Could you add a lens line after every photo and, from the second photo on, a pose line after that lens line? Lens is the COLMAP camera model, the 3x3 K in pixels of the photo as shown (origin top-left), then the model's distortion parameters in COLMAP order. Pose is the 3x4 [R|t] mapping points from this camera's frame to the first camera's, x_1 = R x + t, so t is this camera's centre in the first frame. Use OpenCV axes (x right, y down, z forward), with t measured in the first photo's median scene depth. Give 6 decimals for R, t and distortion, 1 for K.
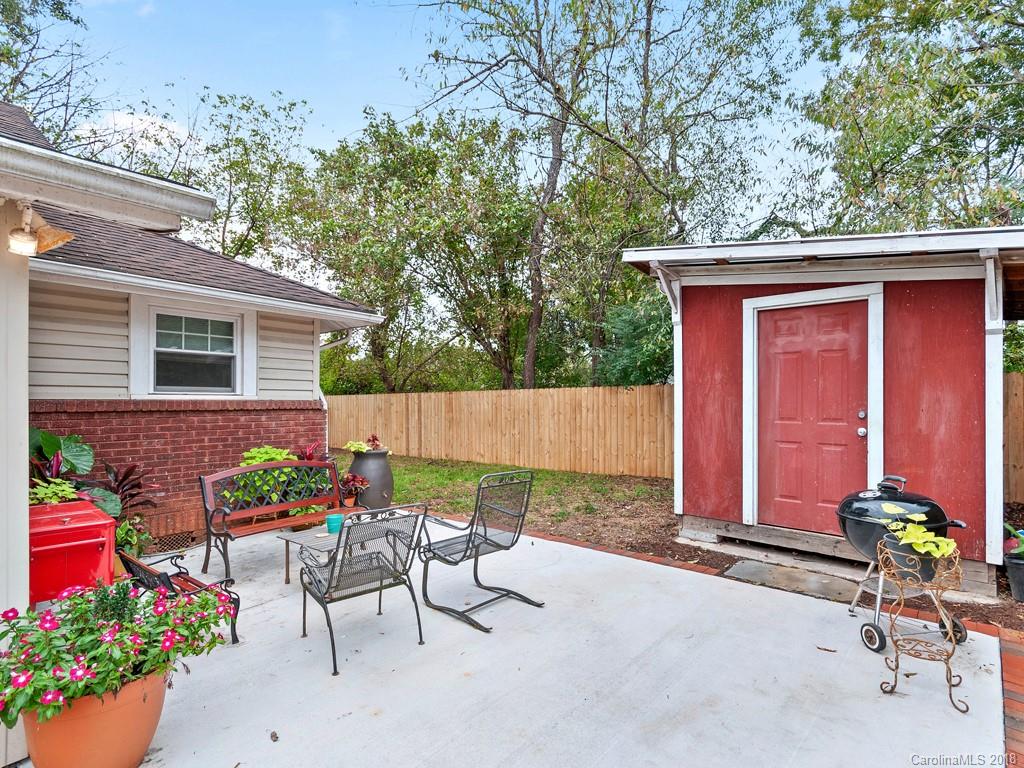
lens RADIAL K [[548.9, 0, 514.6], [0, 548.9, 404.6], [0, 0, 1]] dist [0.002414, 0.001117]
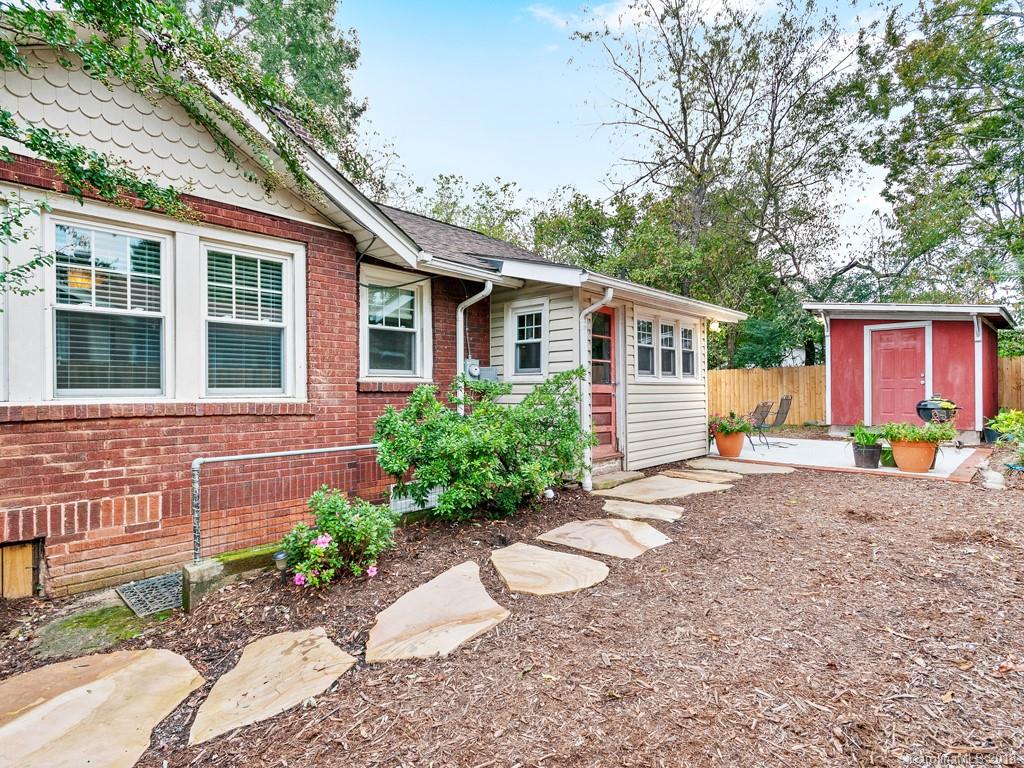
lens RADIAL K [[509.9, 0, 508.1], [0, 509.9, 392.8], [0, 0, 1]] dist [0.001873, 0.000498]
pose [[0.995587, -0.009168, -0.093389, -0.853523], [0.009333, 0.999956, 0.001330, 0.067015], [0.093373, -0.002196, 0.995629, -1.232224]]
